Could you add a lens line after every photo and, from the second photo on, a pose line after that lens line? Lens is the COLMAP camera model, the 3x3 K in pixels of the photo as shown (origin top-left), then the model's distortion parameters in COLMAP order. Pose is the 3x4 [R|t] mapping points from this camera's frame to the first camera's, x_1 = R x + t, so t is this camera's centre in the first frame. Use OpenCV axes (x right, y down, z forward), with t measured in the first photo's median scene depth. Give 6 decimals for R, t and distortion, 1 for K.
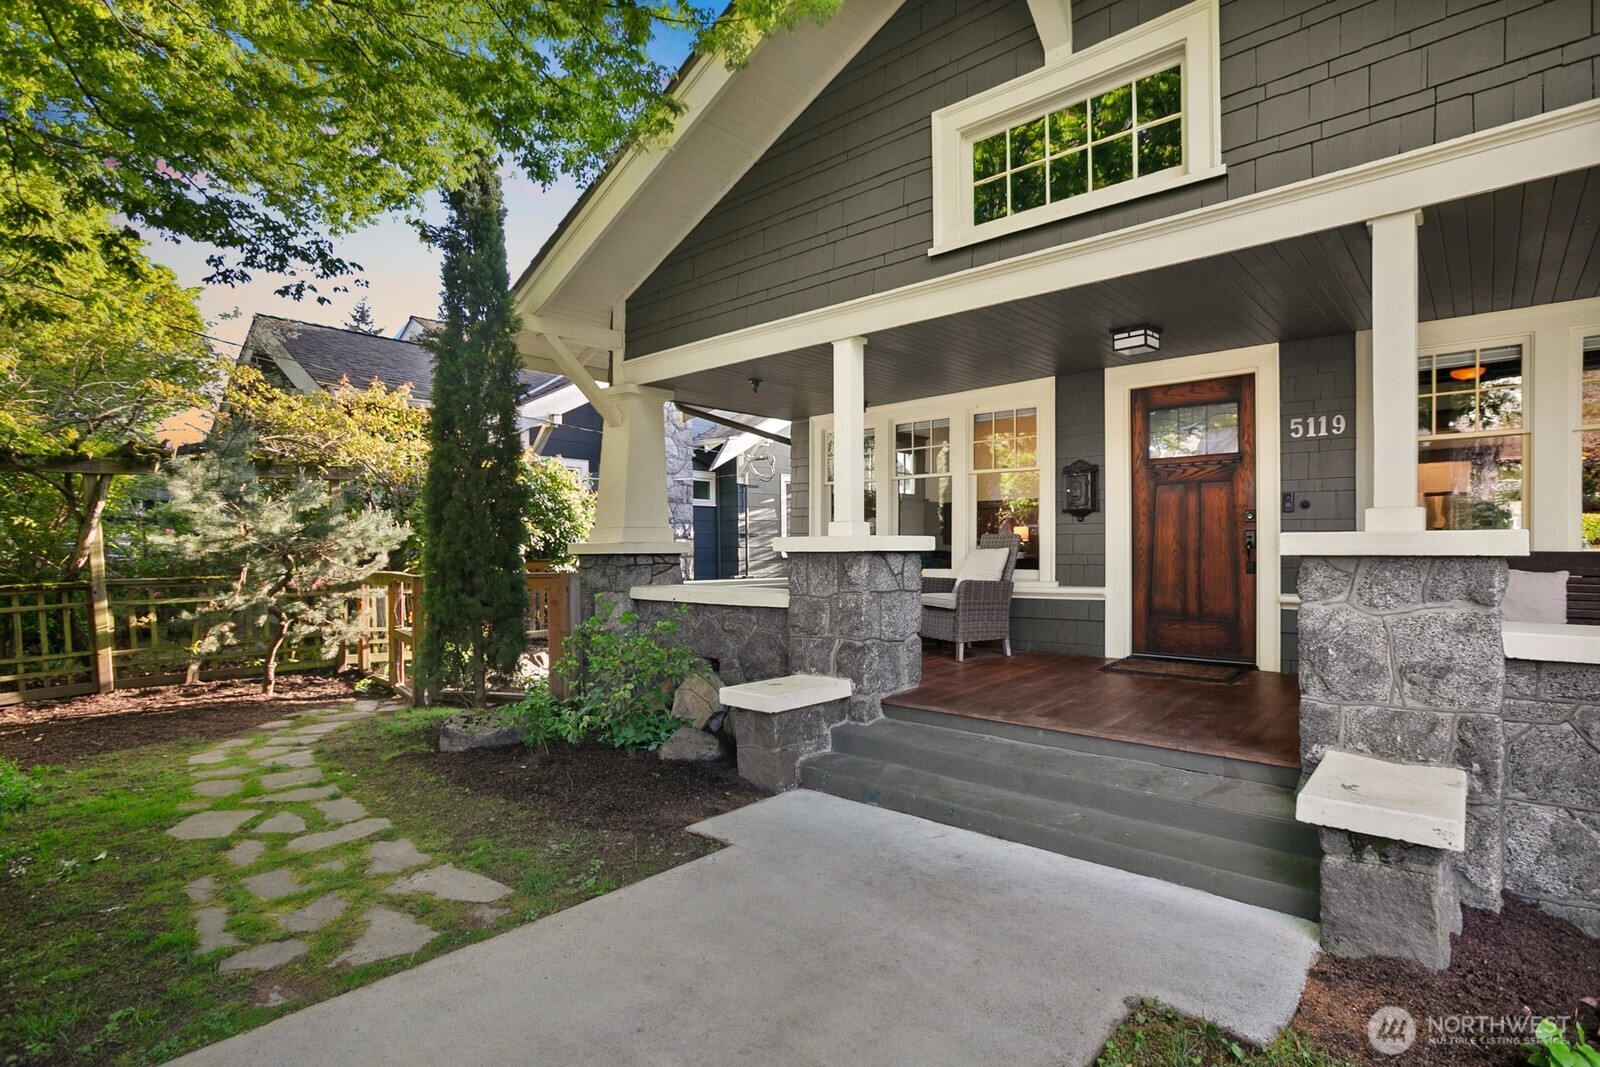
lens RADIAL K [[775.9, 0, 800.0], [0, 775.9, 533.5], [0, 0, 1]] dist [-0.000775, -0.000203]
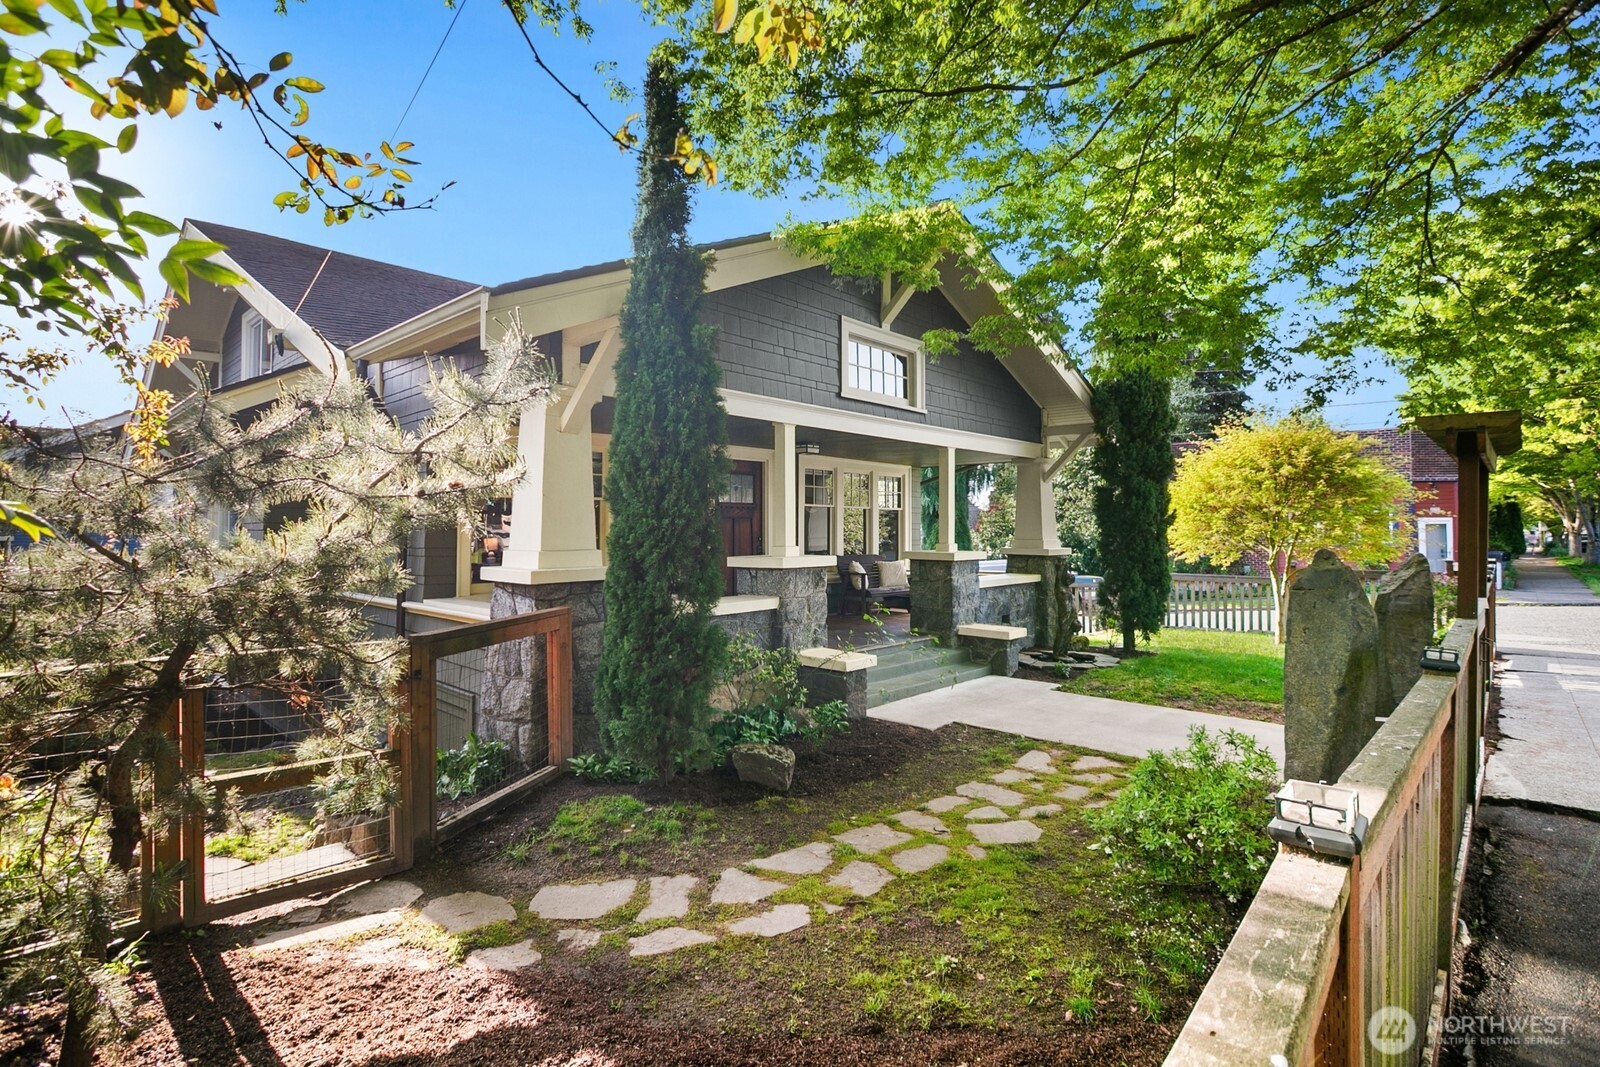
lens RADIAL K [[775.9, 0, 800.0], [0, 775.9, 533.5], [0, 0, 1]] dist [-0.000775, -0.000203]
pose [[0.007285, 0.005204, 0.999960, -1.873356], [0.002708, 0.999983, -0.005224, -0.047233], [-0.999970, 0.002746, 0.007271, 1.286957]]
